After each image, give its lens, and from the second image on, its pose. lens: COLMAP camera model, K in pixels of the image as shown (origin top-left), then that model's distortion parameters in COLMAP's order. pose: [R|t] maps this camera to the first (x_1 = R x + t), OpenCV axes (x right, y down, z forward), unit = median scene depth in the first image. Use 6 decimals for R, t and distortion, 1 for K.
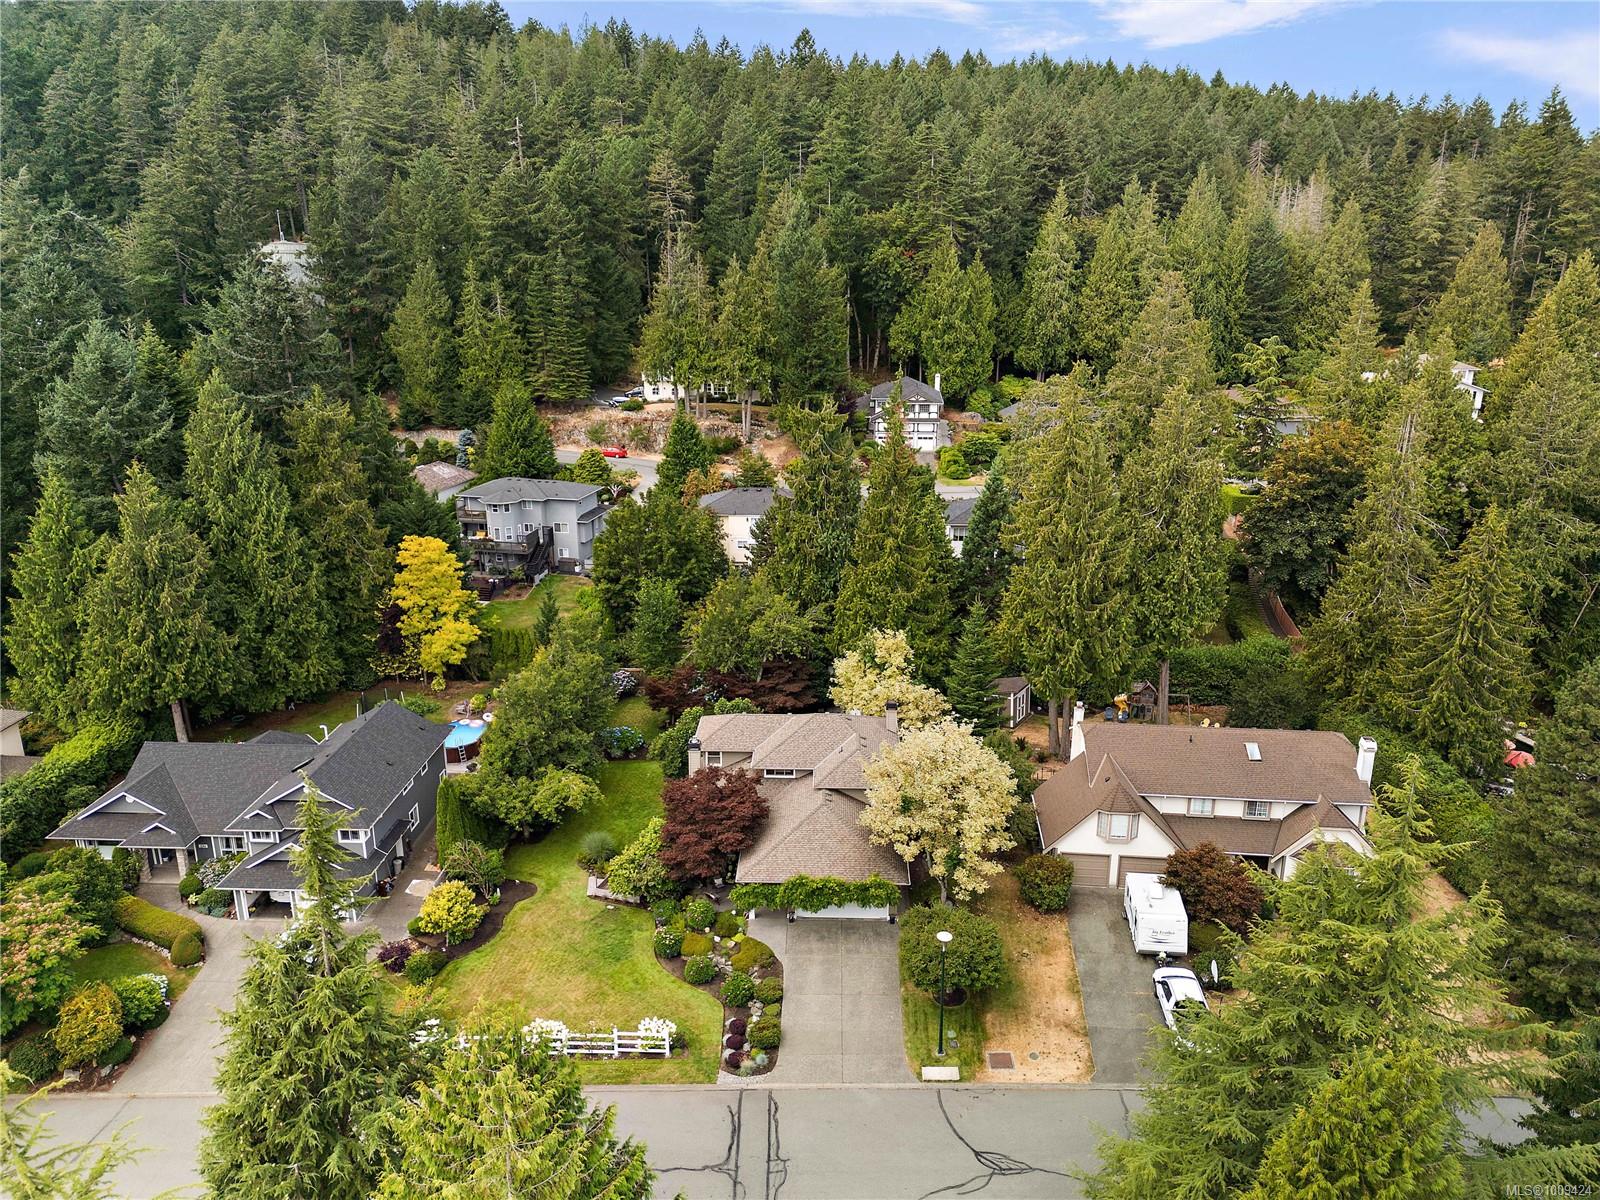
lens RADIAL K [[1126.3, 0, 802.7], [0, 1126.3, 524.6], [0, 0, 1]] dist [0.058629, 0.000713]
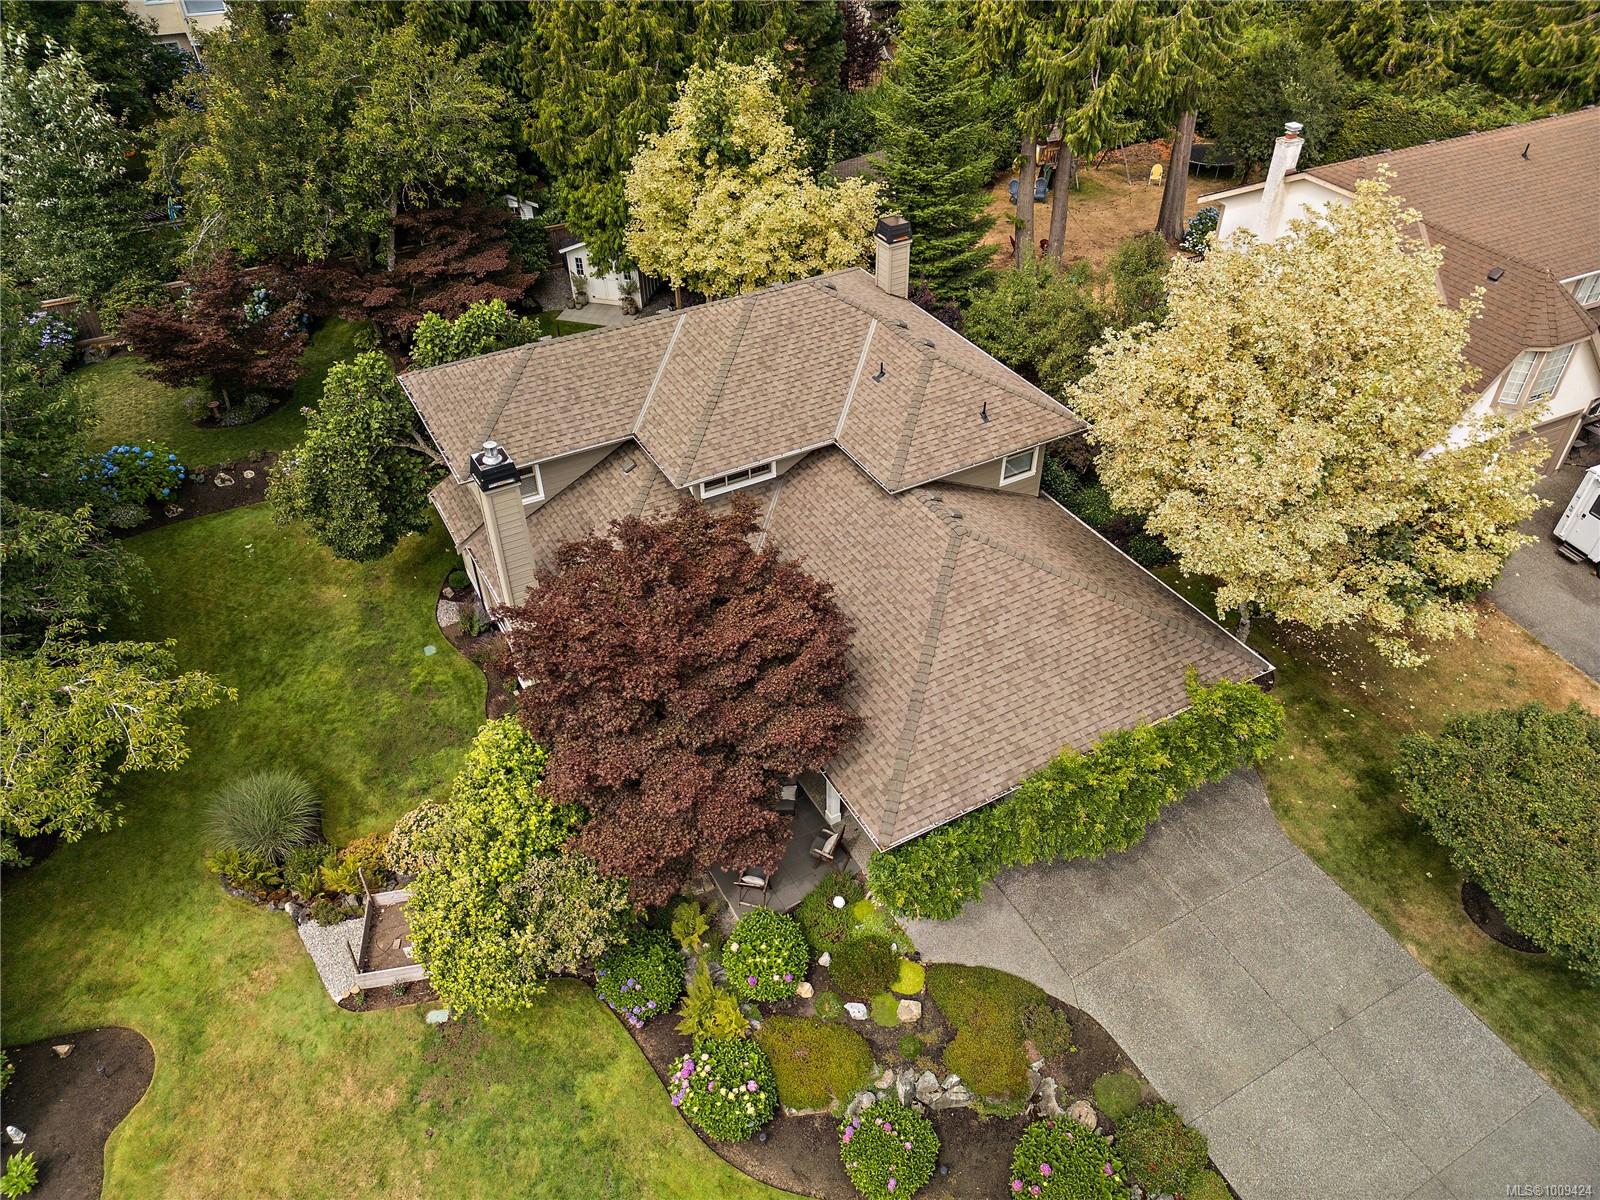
lens RADIAL K [[1108.0, 0, 800.0], [0, 1108.0, 600.0], [0, 0, 1]] dist [0.052740, -0.040128]
pose [[0.859756, -0.340618, 0.380524, -0.191026], [0.131788, 0.867832, 0.479061, 0.105093], [-0.493407, -0.361727, 0.791014, 0.860060]]
